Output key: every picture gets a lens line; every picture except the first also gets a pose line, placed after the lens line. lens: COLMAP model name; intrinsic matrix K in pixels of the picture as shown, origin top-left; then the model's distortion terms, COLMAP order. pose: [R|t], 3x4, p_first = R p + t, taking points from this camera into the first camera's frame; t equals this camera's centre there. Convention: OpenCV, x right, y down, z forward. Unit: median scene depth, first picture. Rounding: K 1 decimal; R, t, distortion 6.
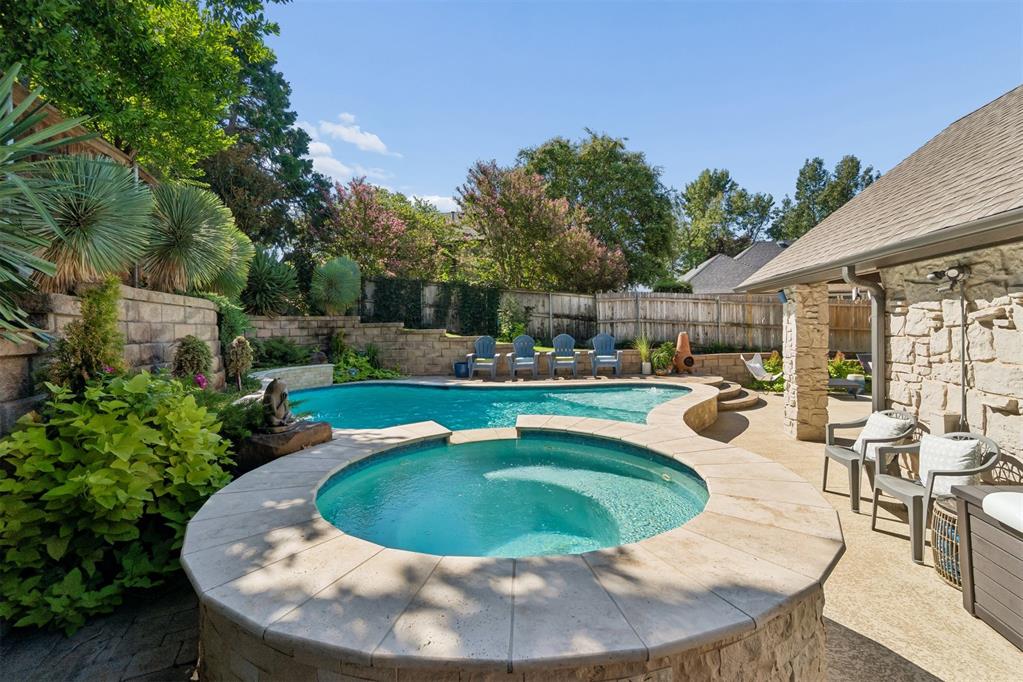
lens RADIAL K [[440.1, 0, 512.5], [0, 440.1, 330.8], [0, 0, 1]] dist [-0.002788, 0.000304]
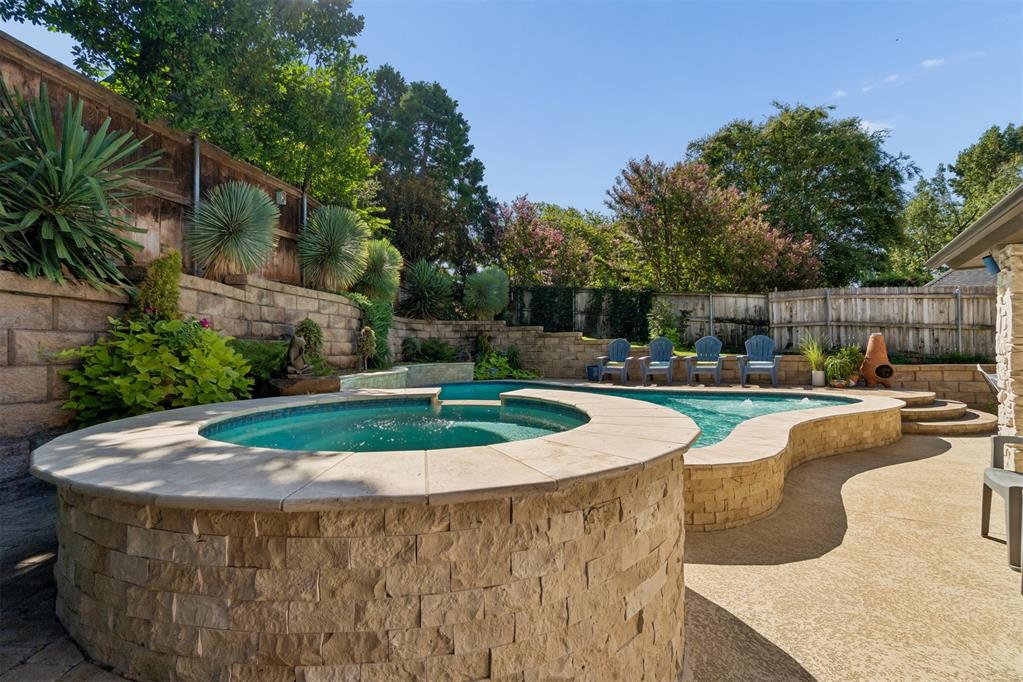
lens RADIAL K [[440.1, 0, 509.7], [0, 440.1, 343.3], [0, 0, 1]] dist [-0.002788, 0.000304]
pose [[0.906591, 0.006985, -0.421952, 0.102896], [-0.011396, 0.999904, -0.007932, 0.026641], [0.421856, 0.011999, 0.906584, 0.030170]]
